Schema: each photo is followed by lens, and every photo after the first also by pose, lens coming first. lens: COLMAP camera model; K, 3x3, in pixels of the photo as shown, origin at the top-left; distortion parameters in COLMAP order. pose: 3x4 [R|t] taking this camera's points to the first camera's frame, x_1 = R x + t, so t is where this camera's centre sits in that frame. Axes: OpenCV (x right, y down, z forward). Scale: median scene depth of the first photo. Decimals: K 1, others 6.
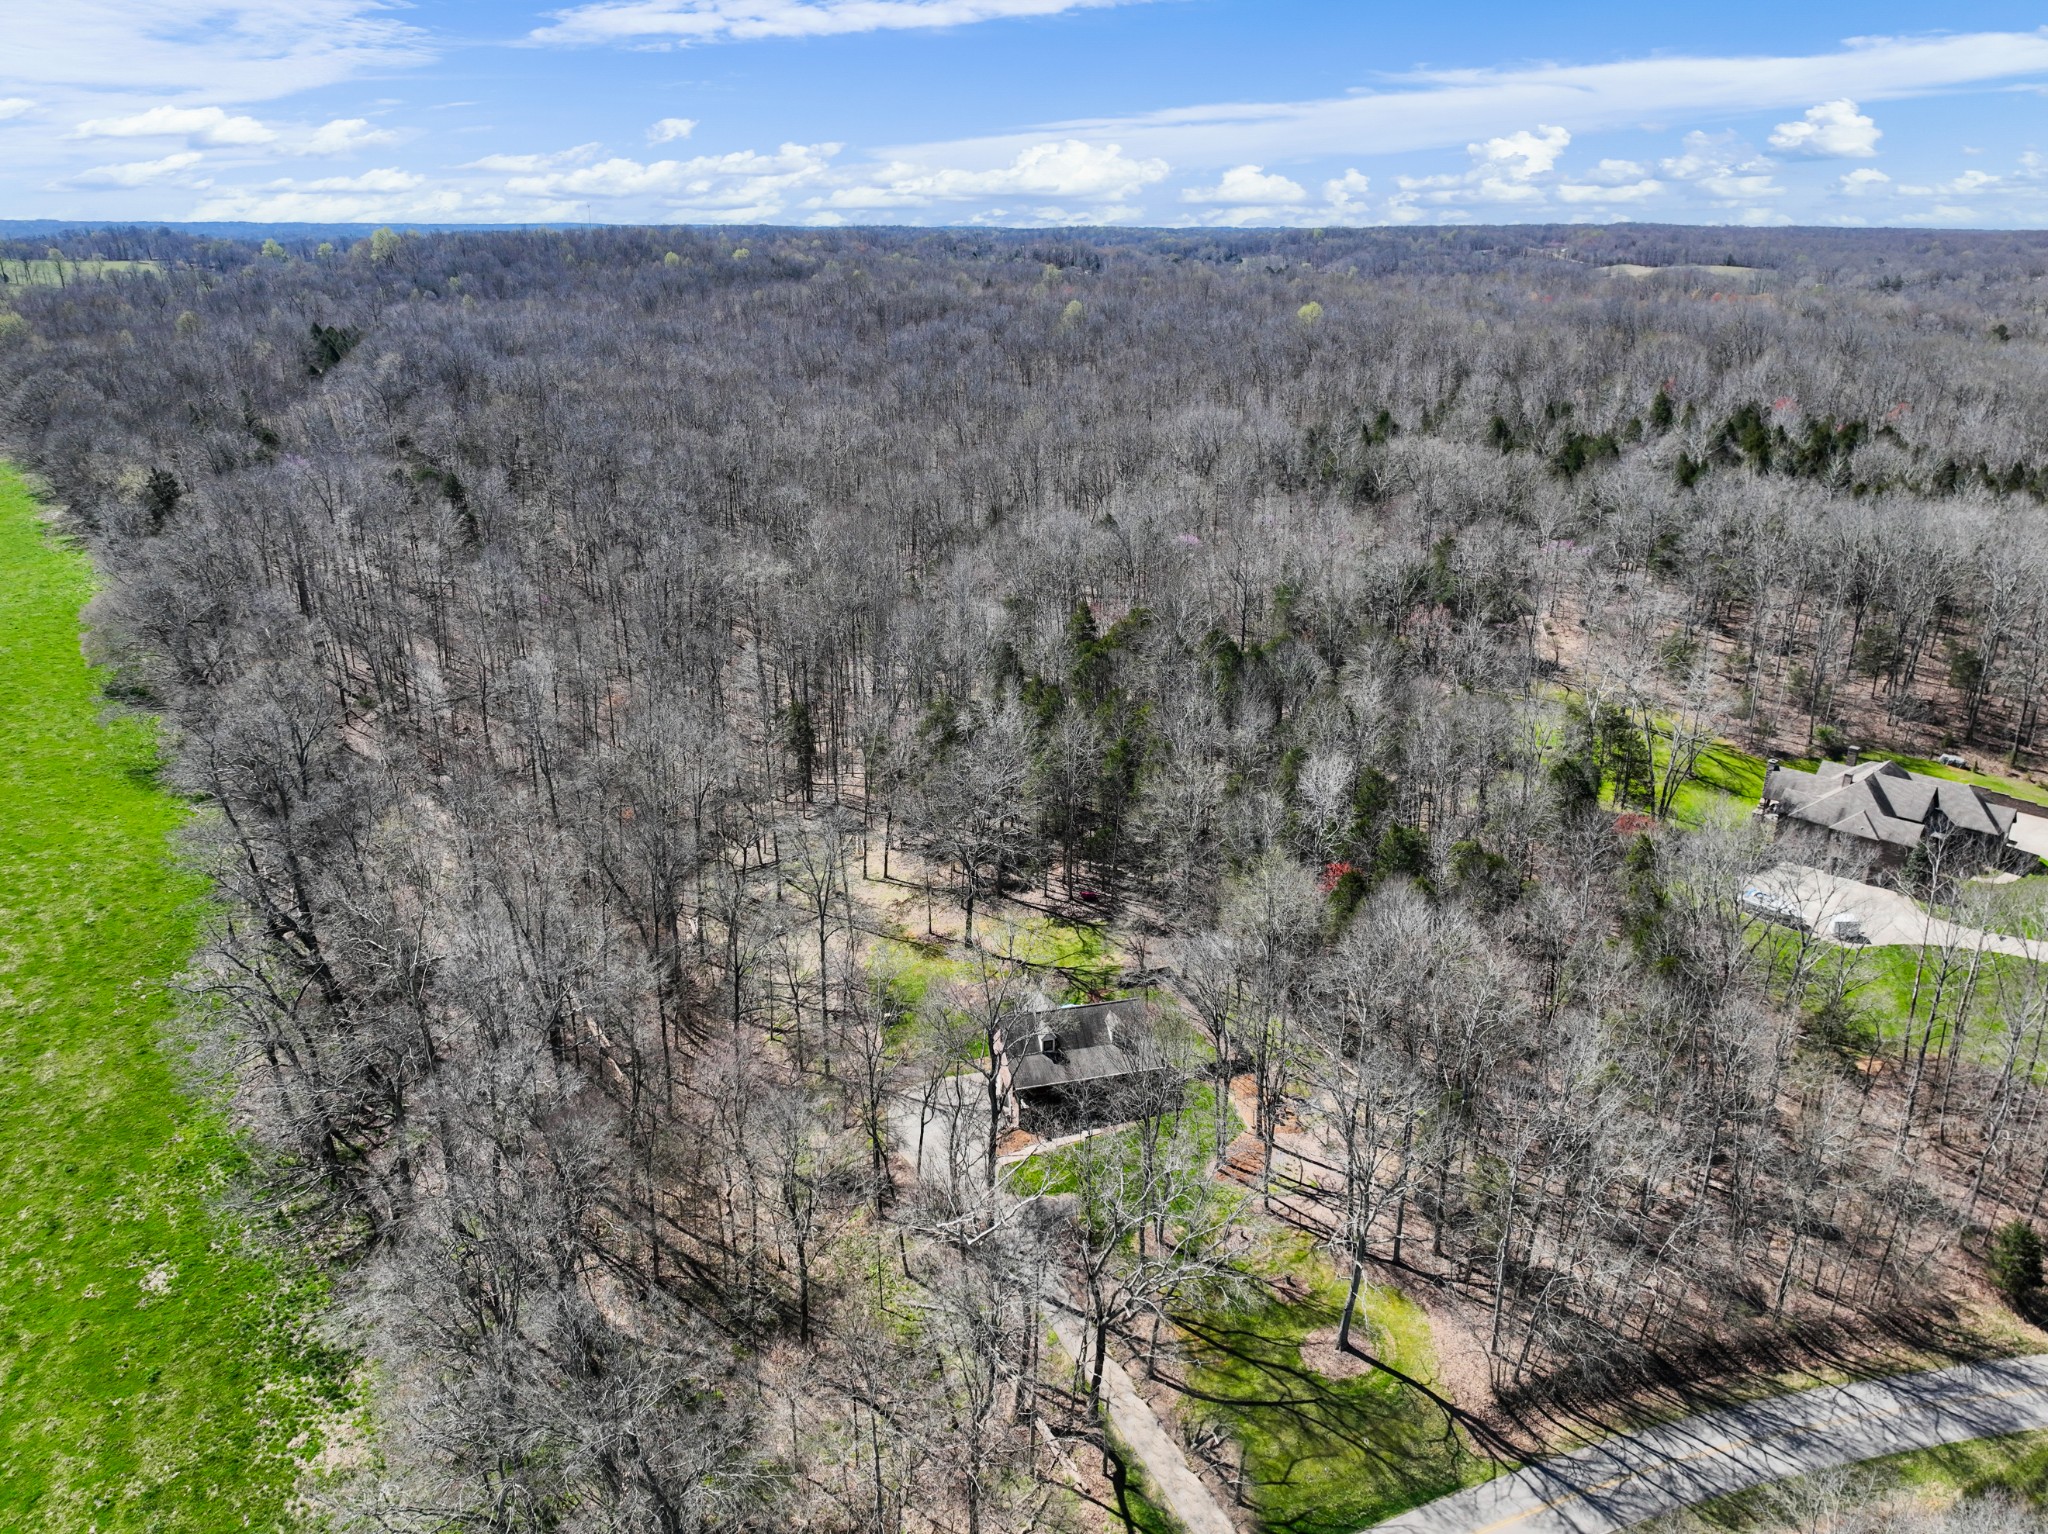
lens RADIAL K [[1473.9, 0, 1024.0], [0, 1473.9, 767.0], [0, 0, 1]] dist [-0.010400, 0.029116]
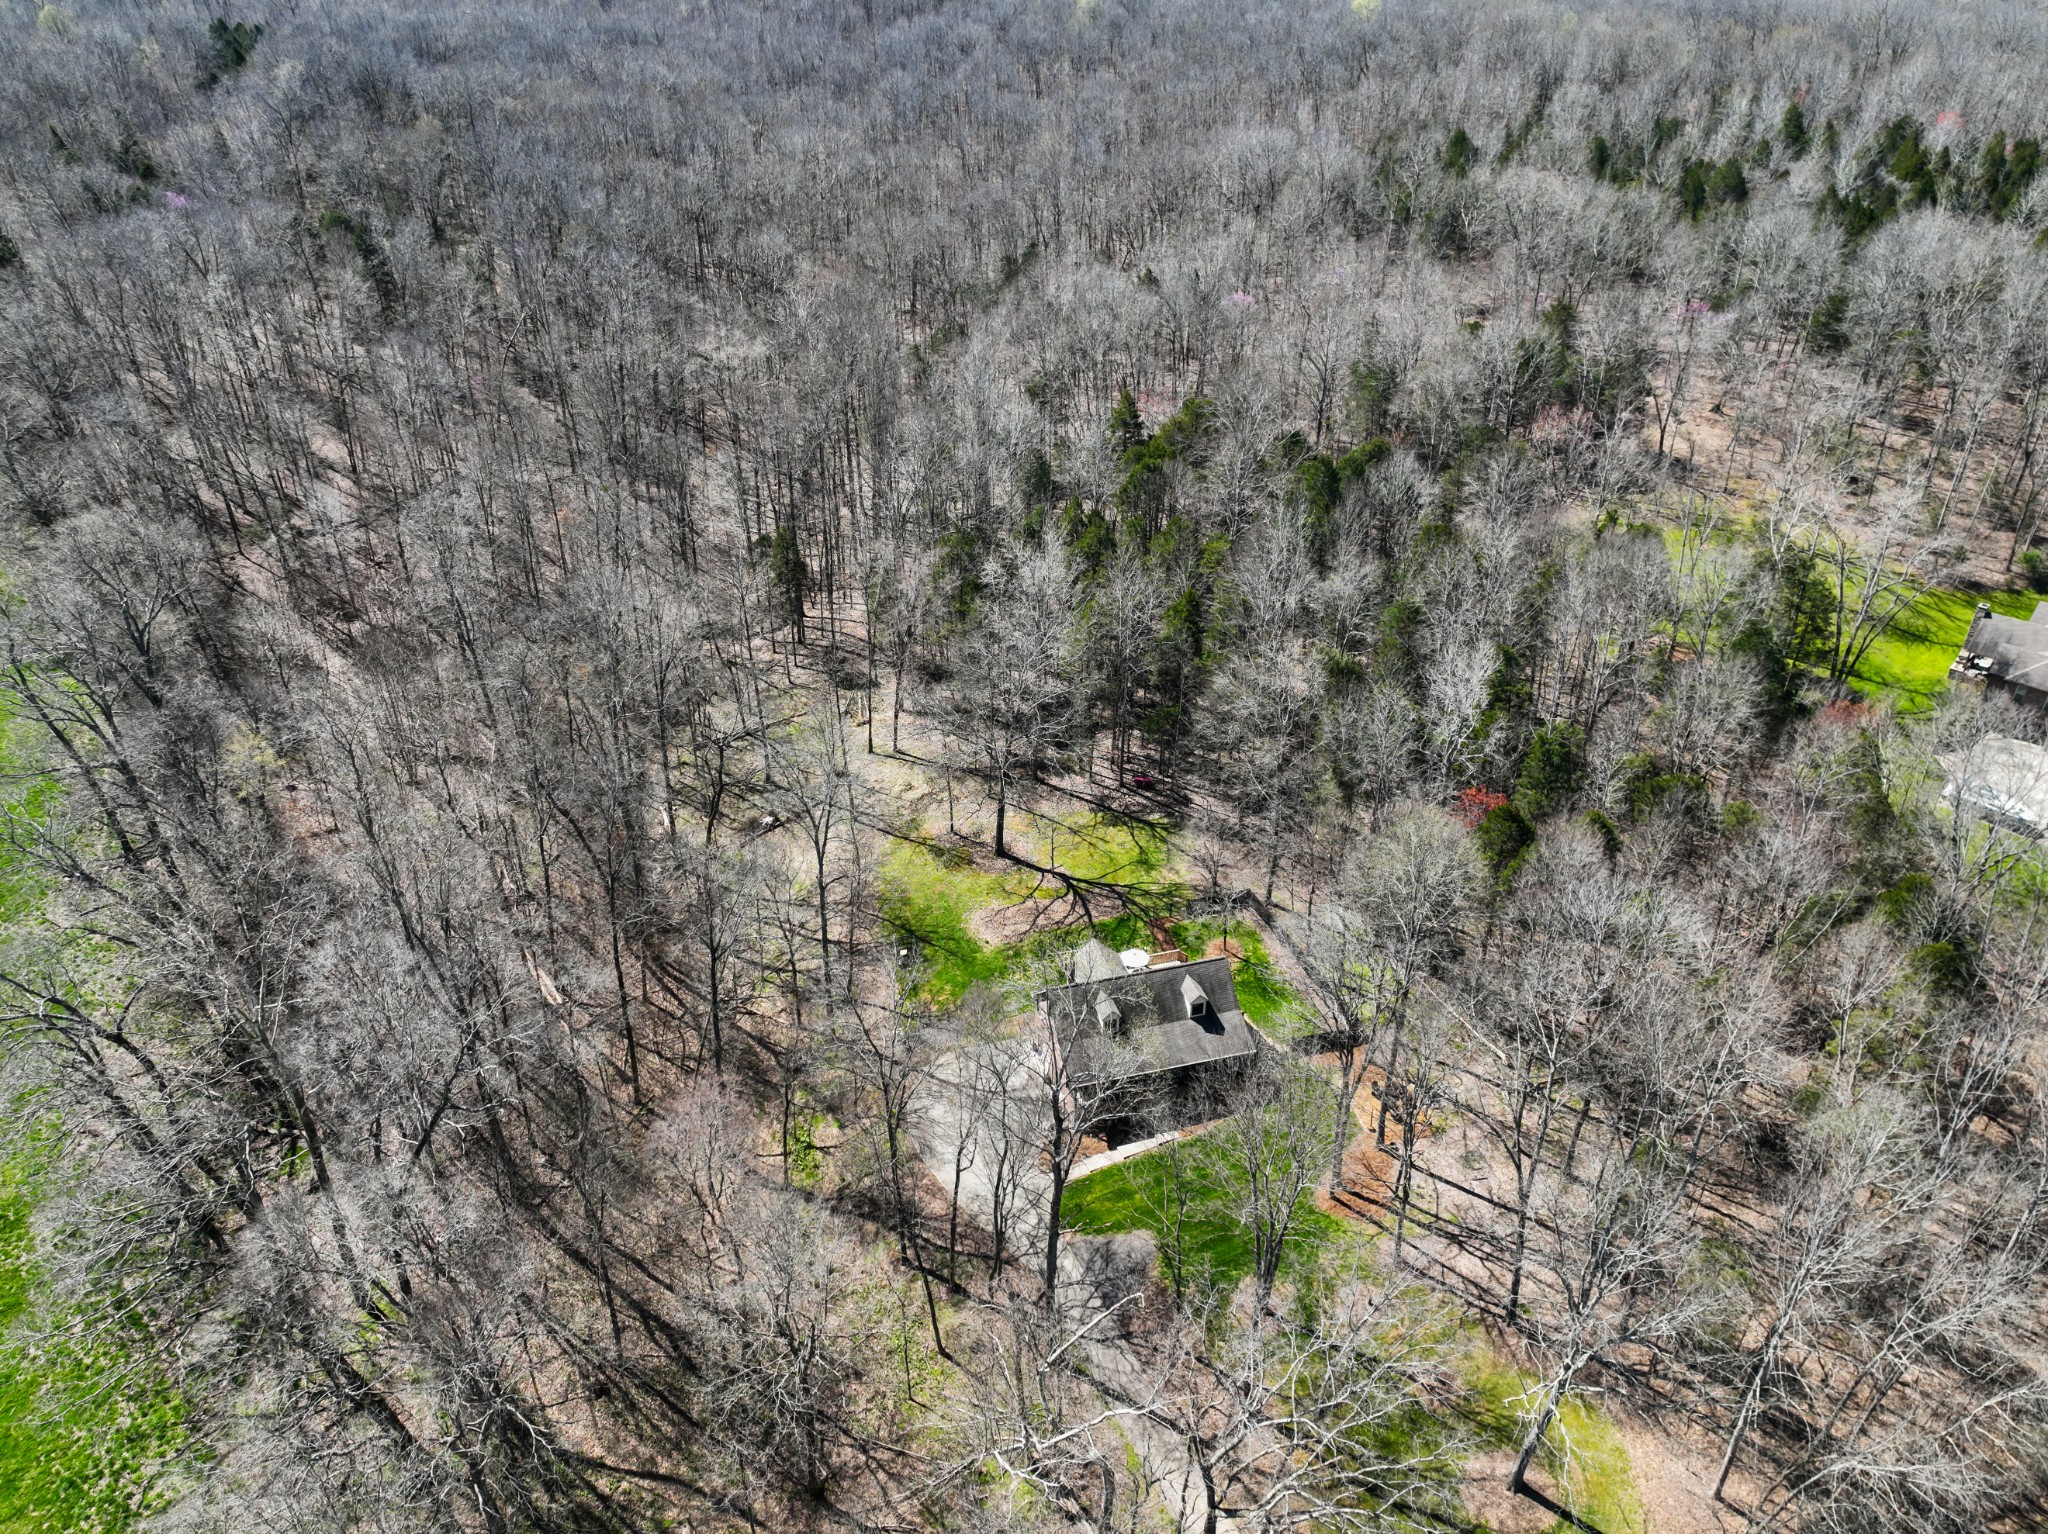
lens RADIAL K [[1473.9, 0, 1024.0], [0, 1473.9, 767.0], [0, 0, 1]] dist [-0.010400, 0.029116]
pose [[0.999989, -0.004626, 0.000394, -0.020115], [0.004480, 0.983690, 0.179815, -0.059787], [-0.001219, -0.179811, 0.983700, 0.168148]]
